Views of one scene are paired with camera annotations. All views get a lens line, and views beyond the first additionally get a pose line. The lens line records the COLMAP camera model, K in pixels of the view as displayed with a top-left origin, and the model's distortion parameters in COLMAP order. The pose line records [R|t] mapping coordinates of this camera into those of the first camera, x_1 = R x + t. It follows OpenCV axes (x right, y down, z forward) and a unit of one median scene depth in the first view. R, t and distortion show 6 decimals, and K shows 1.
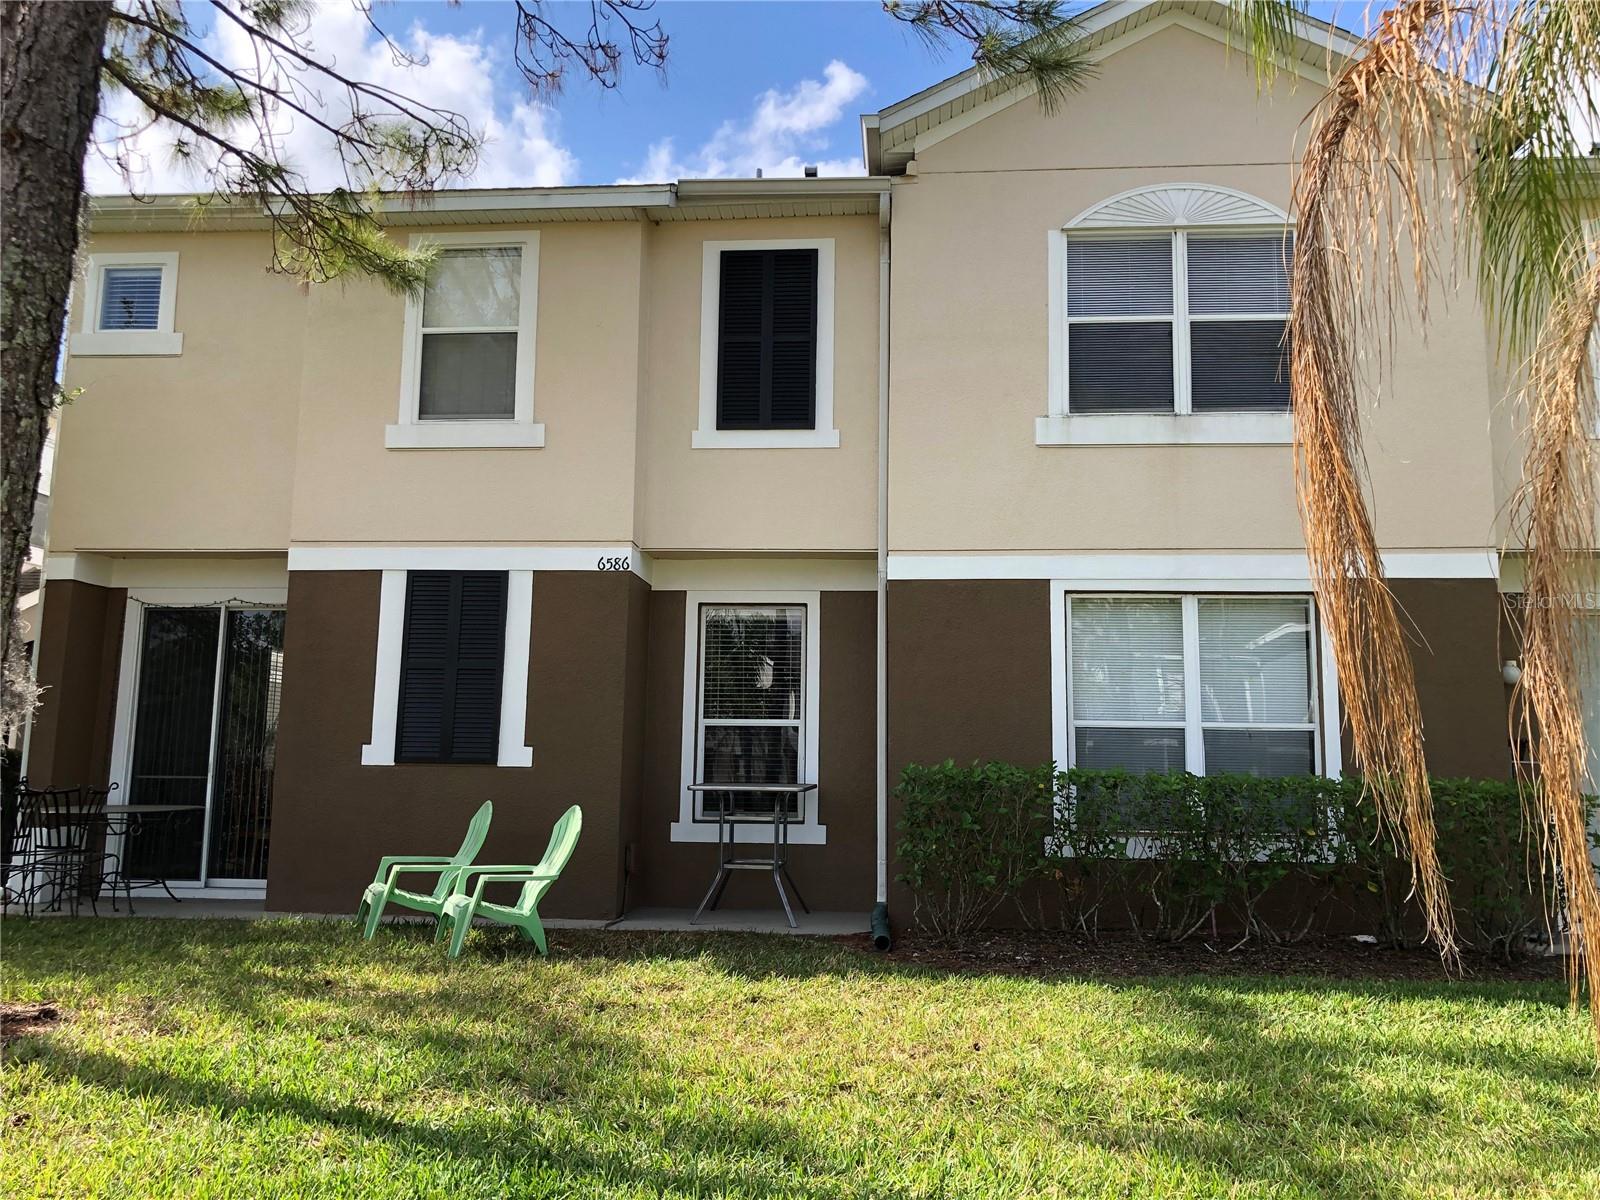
lens RADIAL K [[1389.0, 0, 805.7], [0, 1389.0, 591.1], [0, 0, 1]] dist [0.047088, -0.009074]
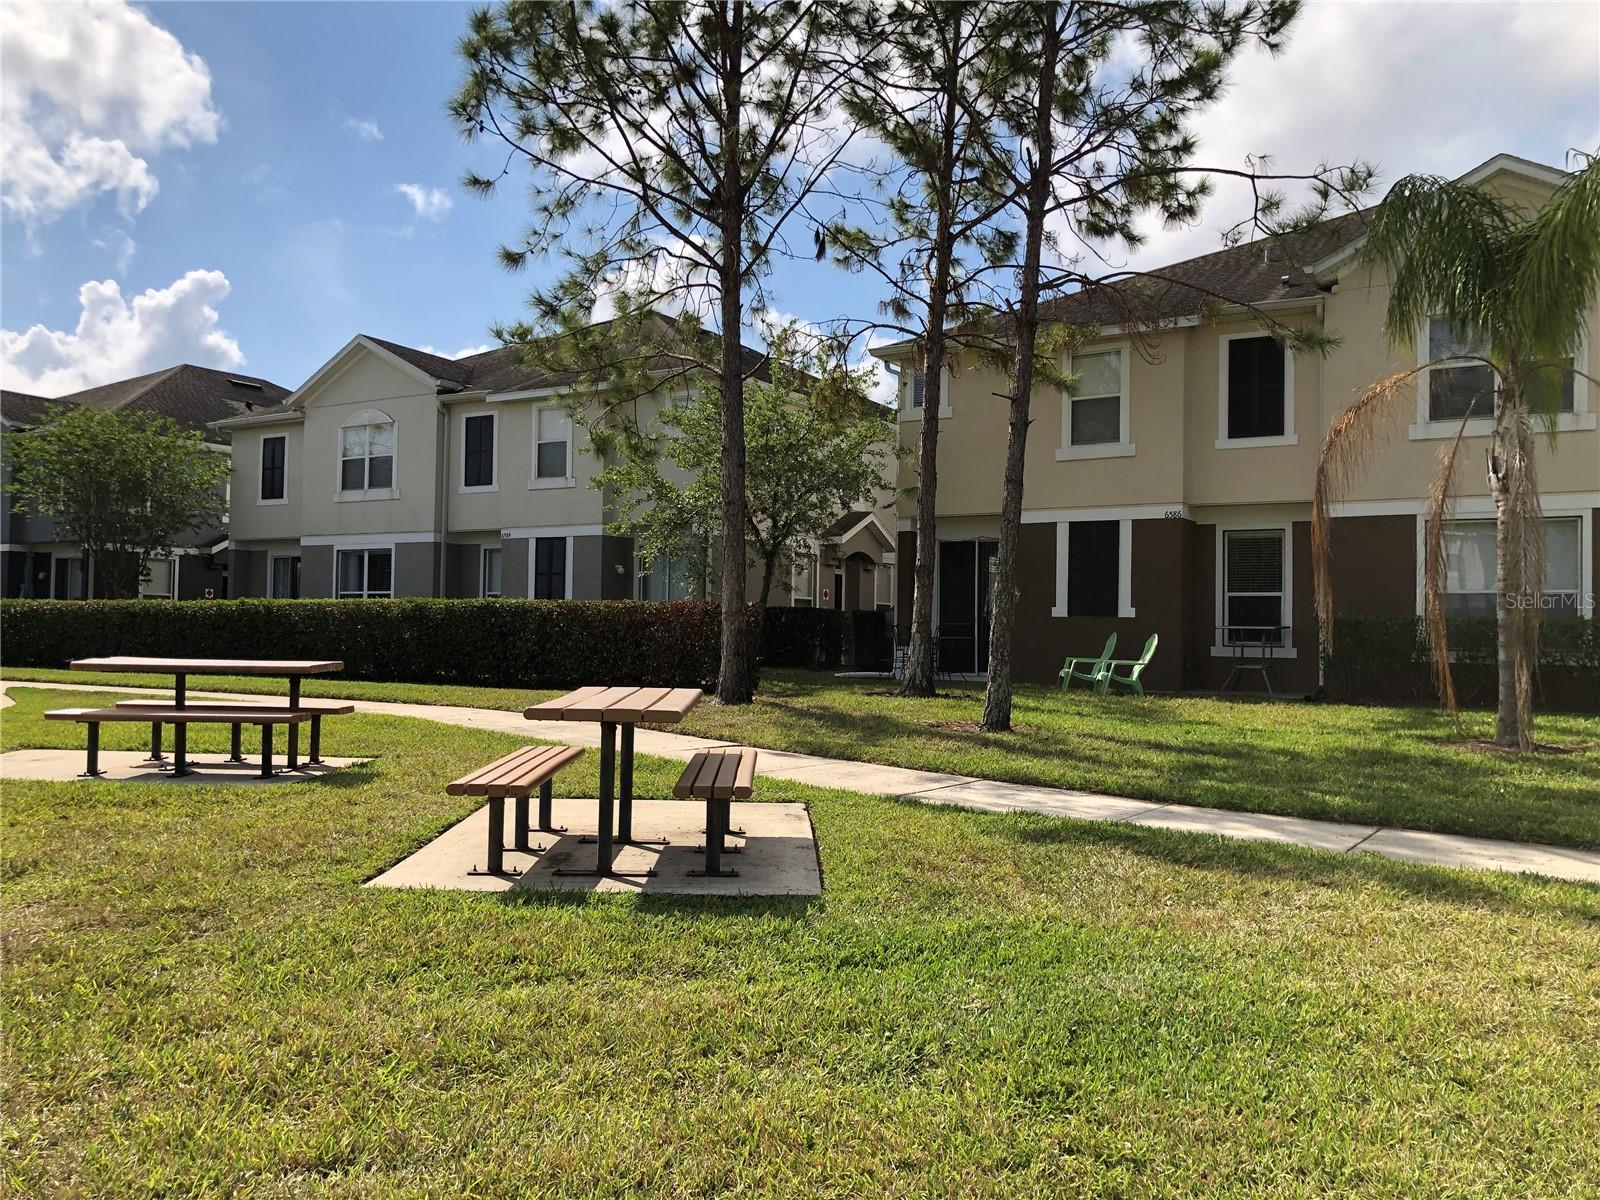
lens RADIAL K [[1389.0, 0, 805.7], [0, 1389.0, 591.1], [0, 0, 1]] dist [0.047088, -0.009074]
pose [[0.907682, -0.017210, -0.419305, 0.208221], [0.054259, 0.995585, 0.076593, -0.088081], [0.416135, -0.092273, 0.904609, -0.977723]]
